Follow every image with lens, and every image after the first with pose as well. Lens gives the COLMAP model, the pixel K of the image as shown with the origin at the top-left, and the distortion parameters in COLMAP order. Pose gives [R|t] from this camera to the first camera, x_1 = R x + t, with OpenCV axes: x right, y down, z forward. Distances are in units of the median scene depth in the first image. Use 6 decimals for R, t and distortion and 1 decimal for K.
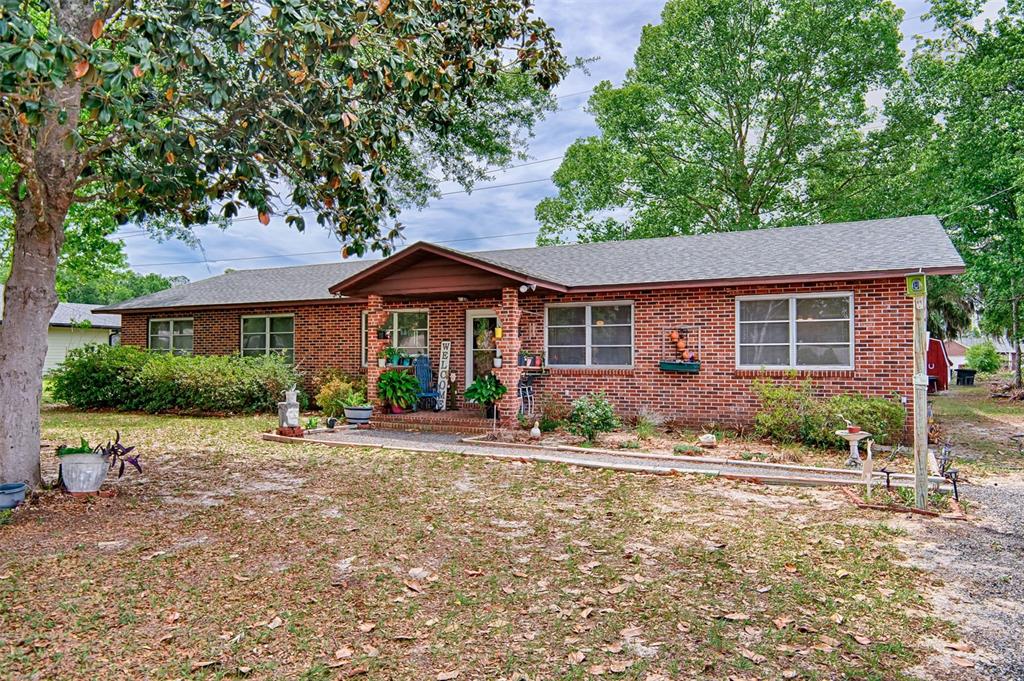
lens RADIAL K [[683.2, 0, 505.8], [0, 683.2, 350.1], [0, 0, 1]] dist [0.014546, -0.002715]
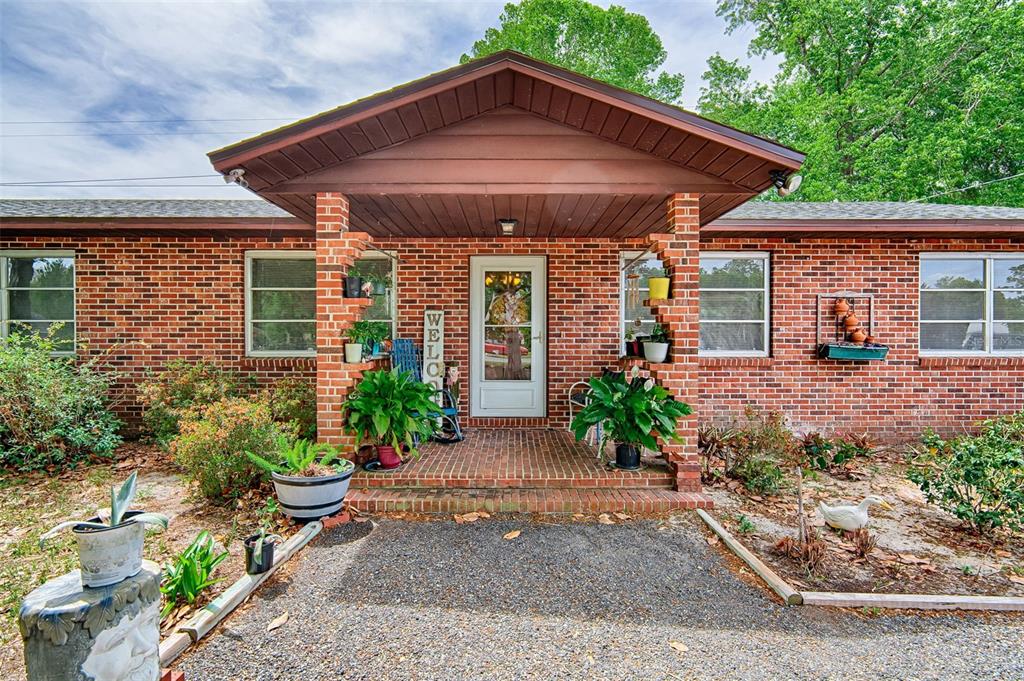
lens RADIAL K [[464.7, 0, 510.7], [0, 464.7, 337.7], [0, 0, 1]] dist [-0.012713, 0.005489]
pose [[0.887678, -0.000014, 0.460465, -0.239051], [-0.005965, 0.999916, 0.011529, 0.005622], [-0.460426, -0.012981, 0.887603, 0.725720]]
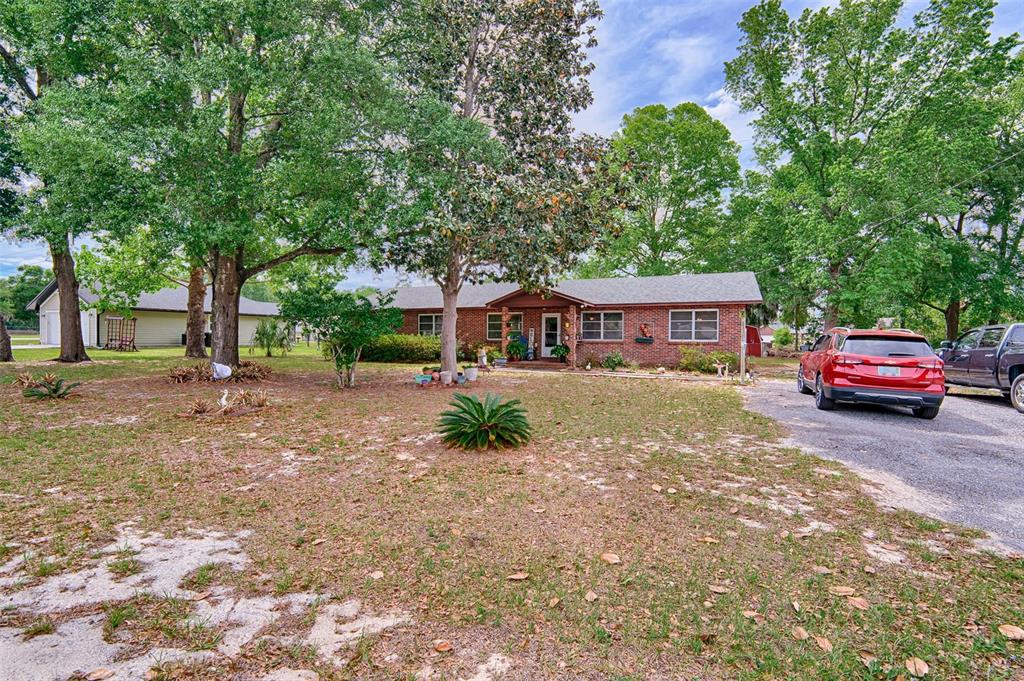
lens RADIAL K [[483.4, 0, 496.1], [0, 483.4, 345.2], [0, 0, 1]] dist [-0.005770, 0.000172]
pose [[0.998173, 0.002475, 0.060374, -0.328512], [-0.004377, 0.999497, 0.031395, -0.007219], [-0.060266, -0.031602, 0.997682, -0.565813]]
